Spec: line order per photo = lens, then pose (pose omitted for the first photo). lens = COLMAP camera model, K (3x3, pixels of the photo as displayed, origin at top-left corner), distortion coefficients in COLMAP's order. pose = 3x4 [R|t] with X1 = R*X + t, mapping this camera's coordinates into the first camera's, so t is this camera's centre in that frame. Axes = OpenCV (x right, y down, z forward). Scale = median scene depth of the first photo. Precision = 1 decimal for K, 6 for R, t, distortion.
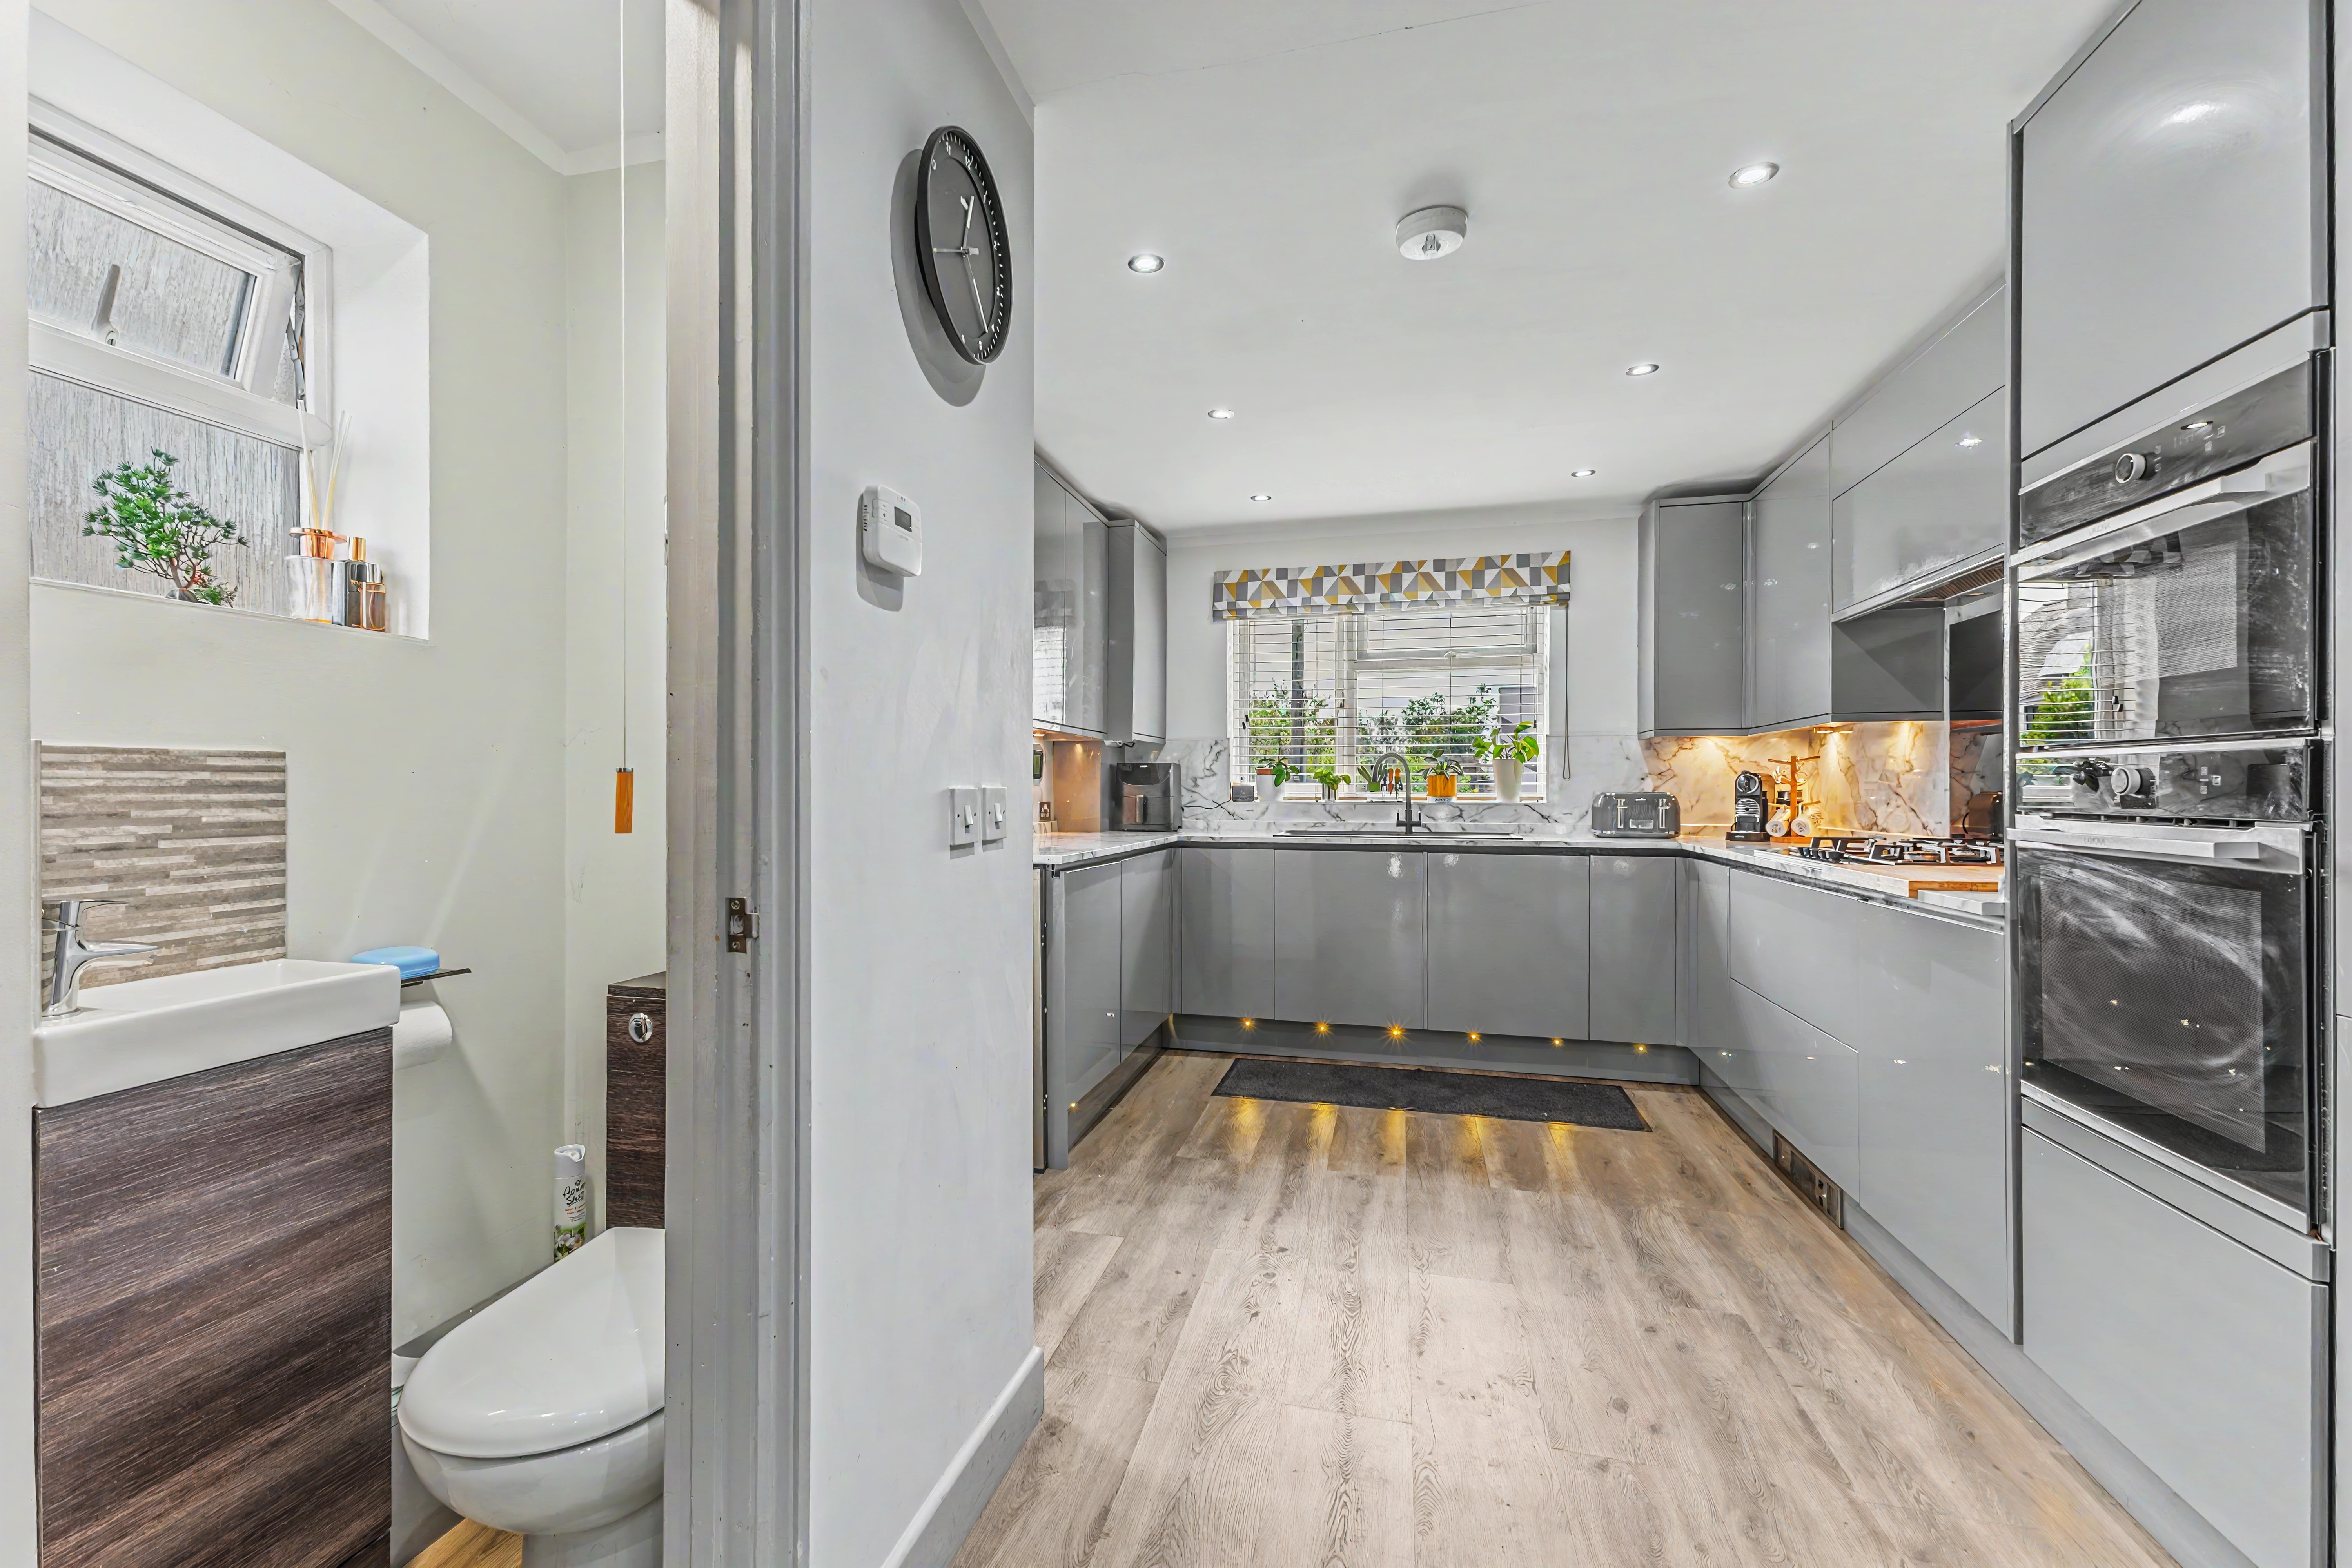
lens RADIAL K [[1011.1, 0, 1111.6], [0, 1011.1, 786.9], [0, 0, 1]] dist [0.007440, 0.000549]
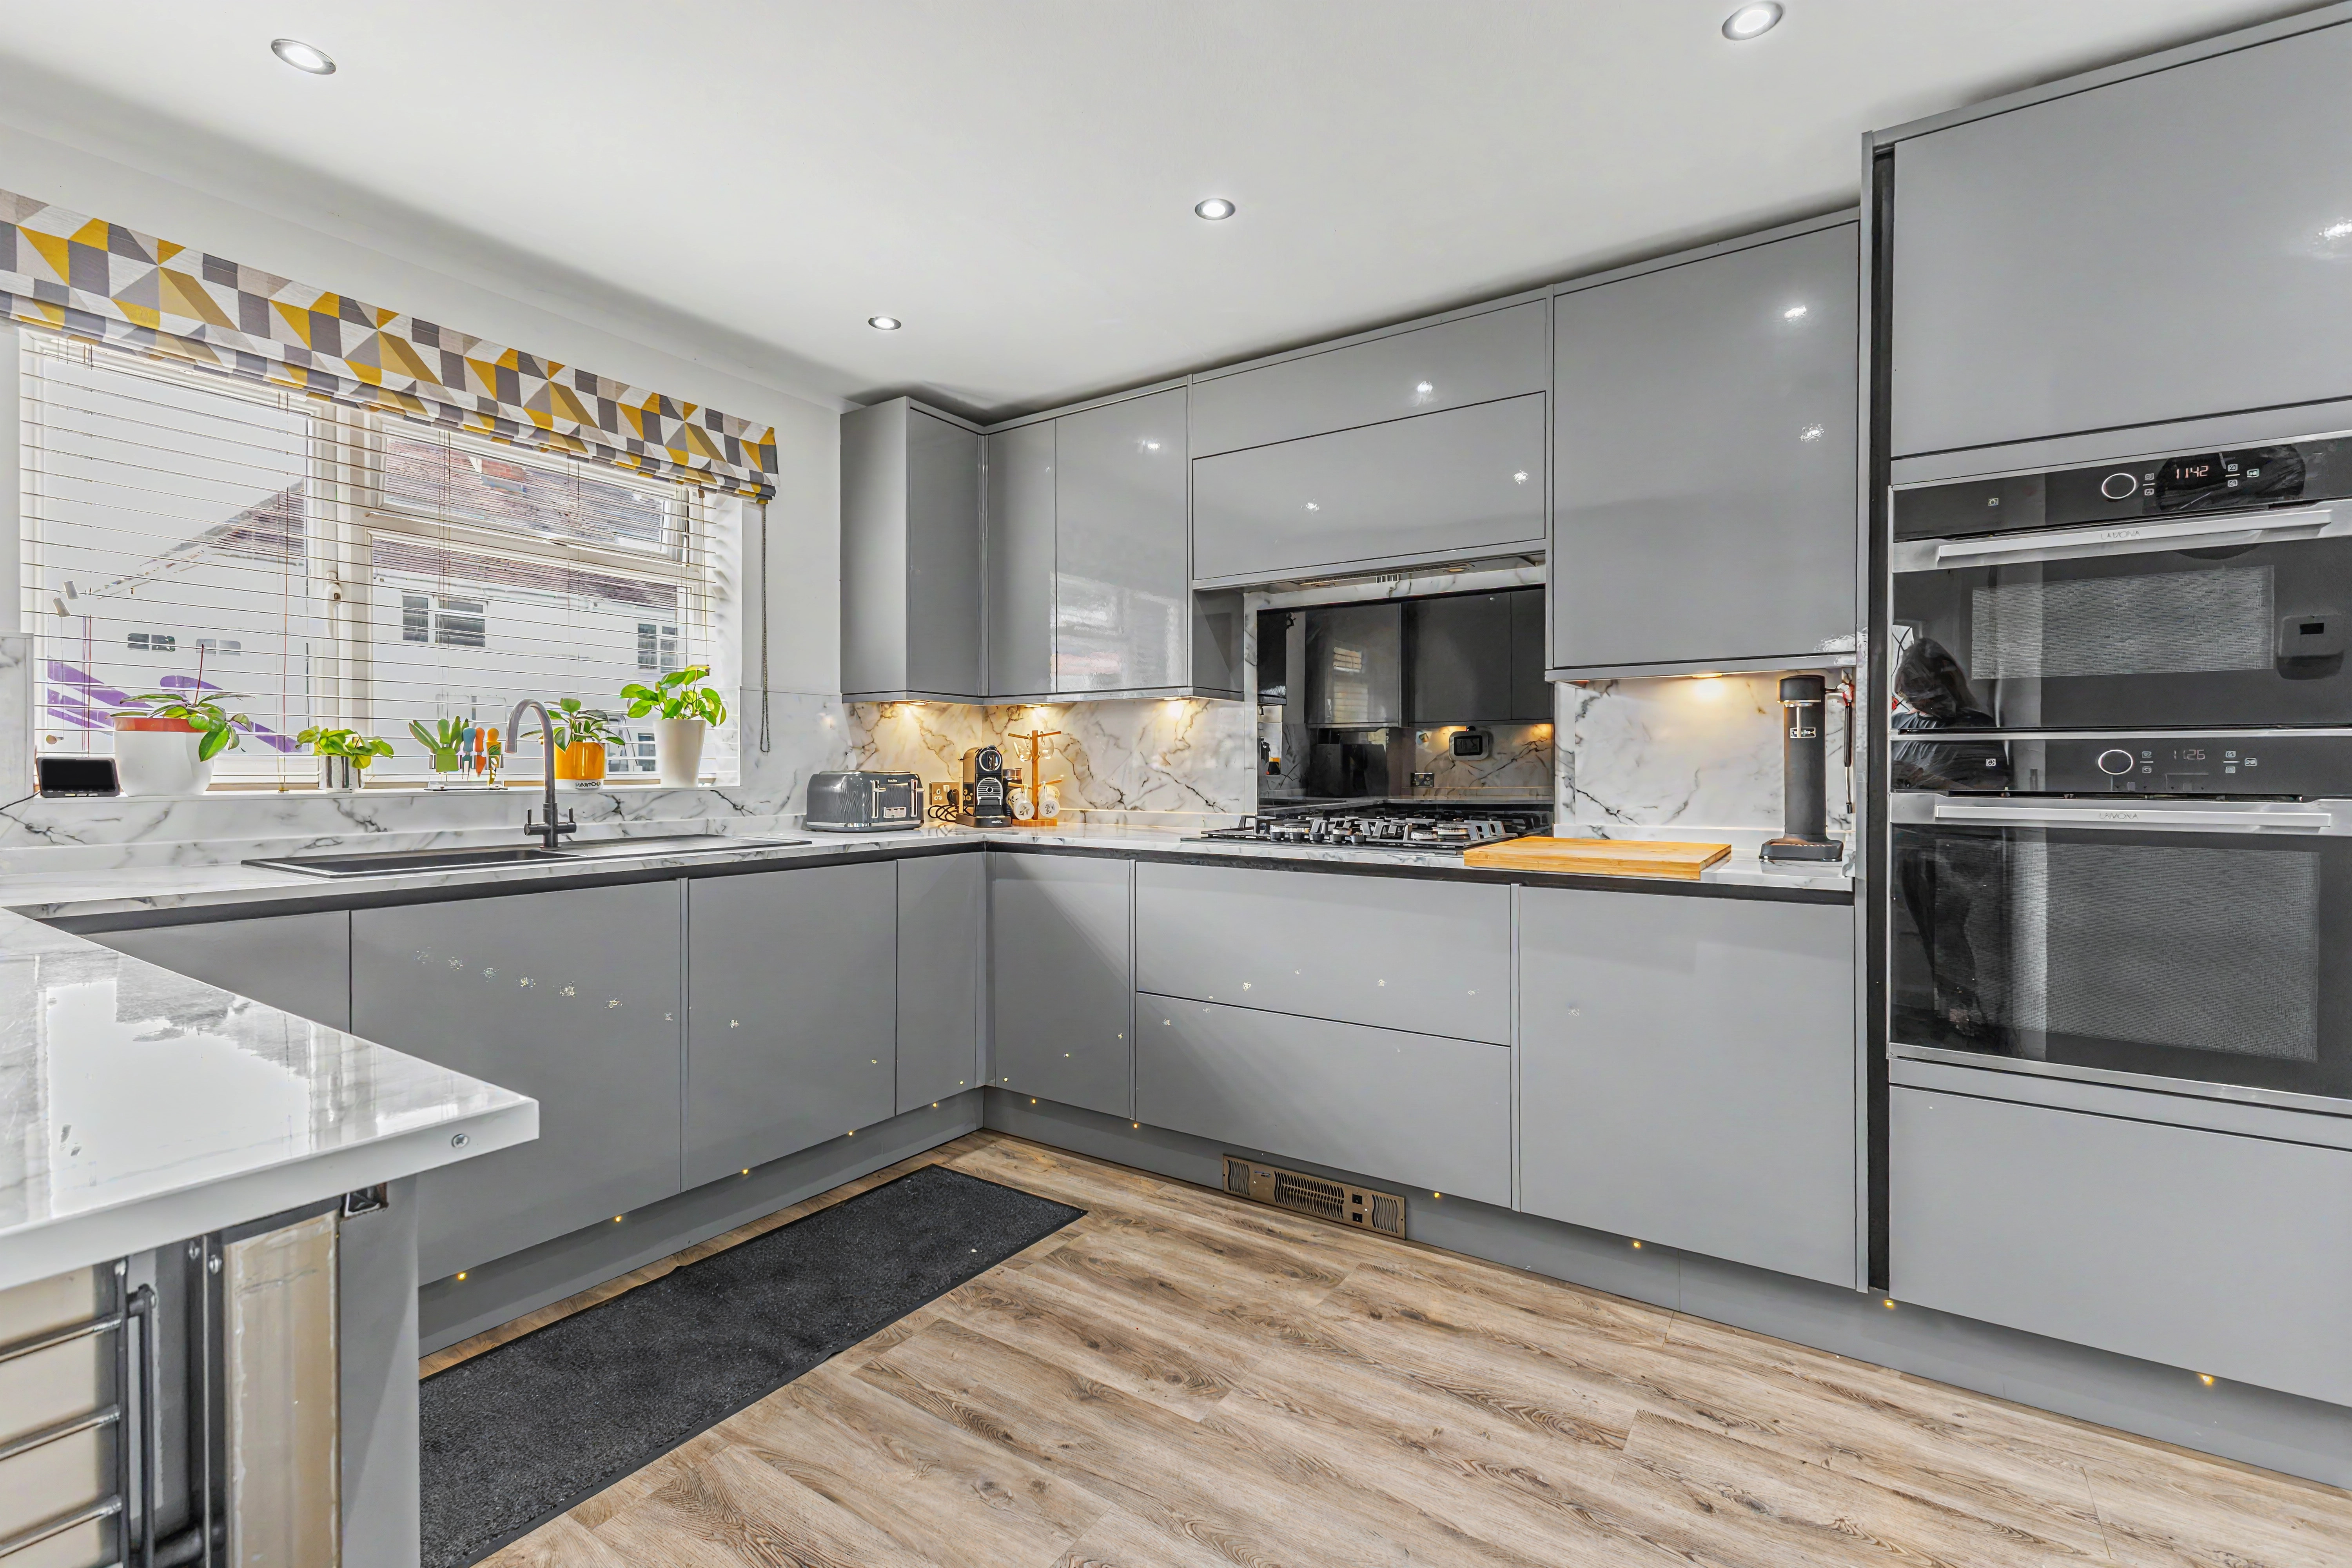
lens RADIAL K [[1011.1, 0, 1187.8], [0, 1011.1, 769.1], [0, 0, 1]] dist [0.007440, 0.000549]
pose [[0.314557, -0.002328, 0.949236, -0.137565], [-0.003365, 0.999988, 0.003568, 0.000438], [-0.949233, -0.004316, 0.314545, 0.548649]]
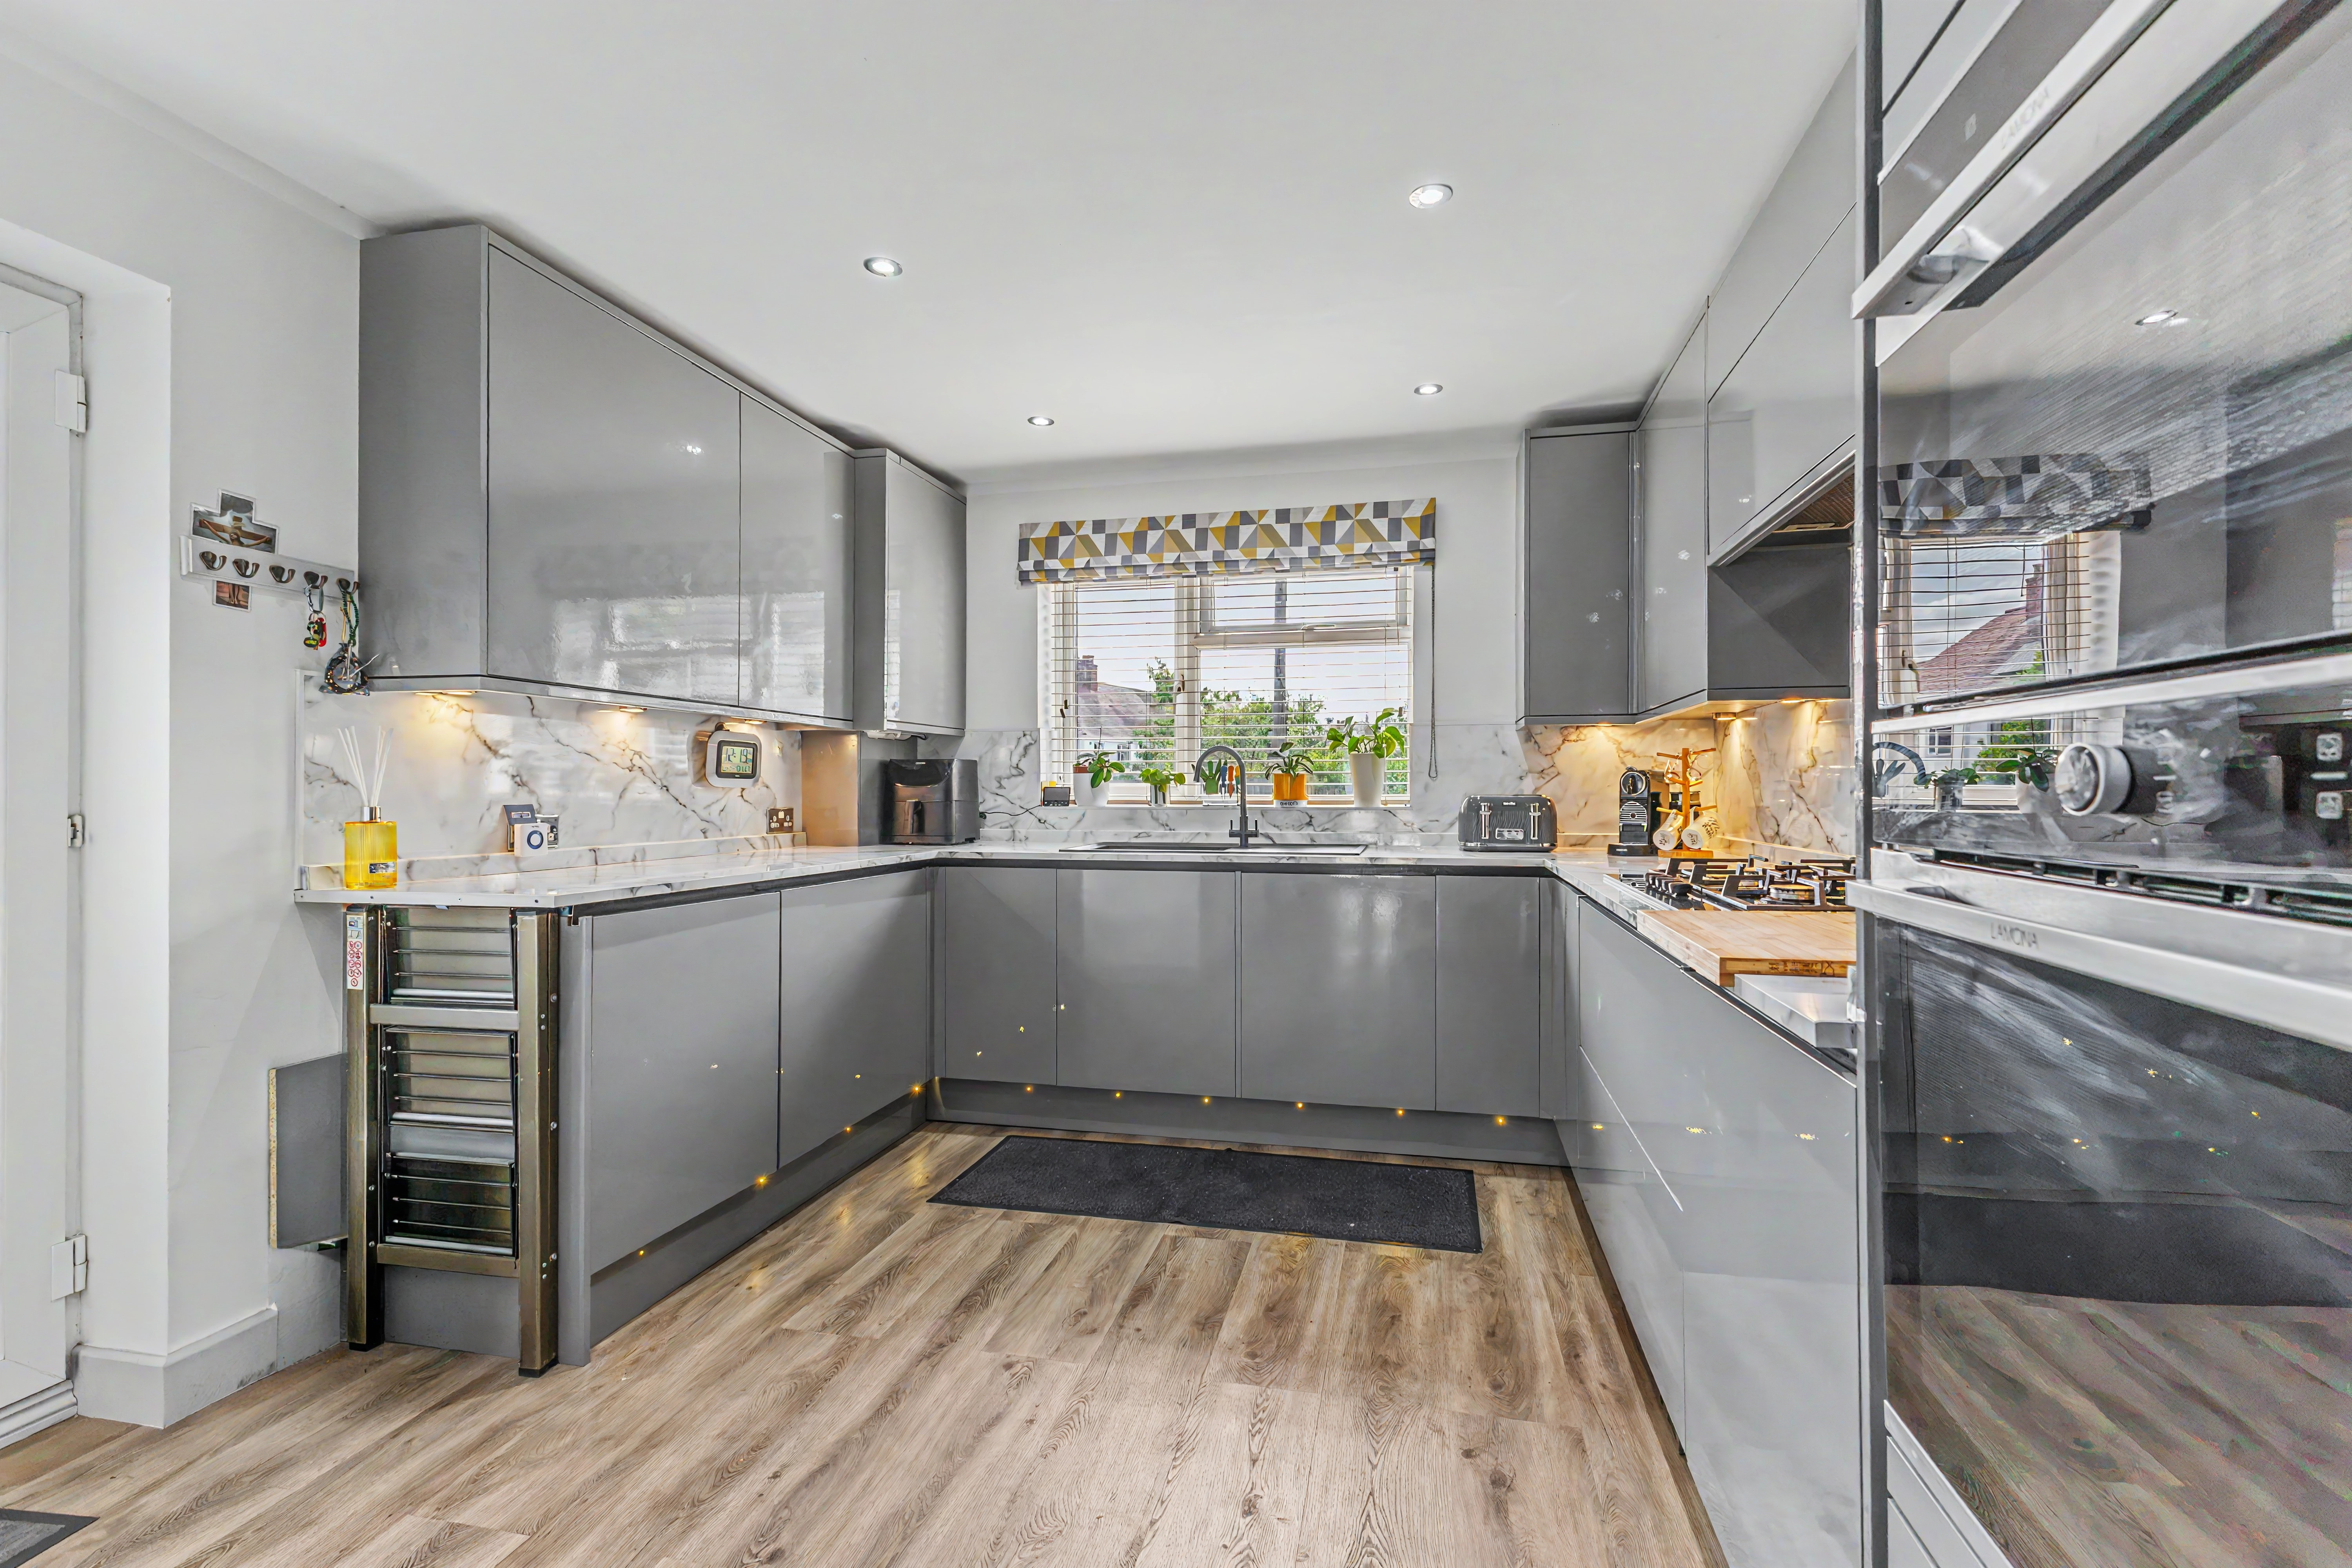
lens RADIAL K [[1011.1, 0, 1174.4], [0, 1011.1, 786.5], [0, 0, 1]] dist [0.007440, 0.000549]
pose [[0.998402, -0.002343, 0.056464, 0.214058], [0.002387, 0.999997, -0.000704, -0.001029], [-0.056463, 0.000838, 0.998404, 0.216974]]
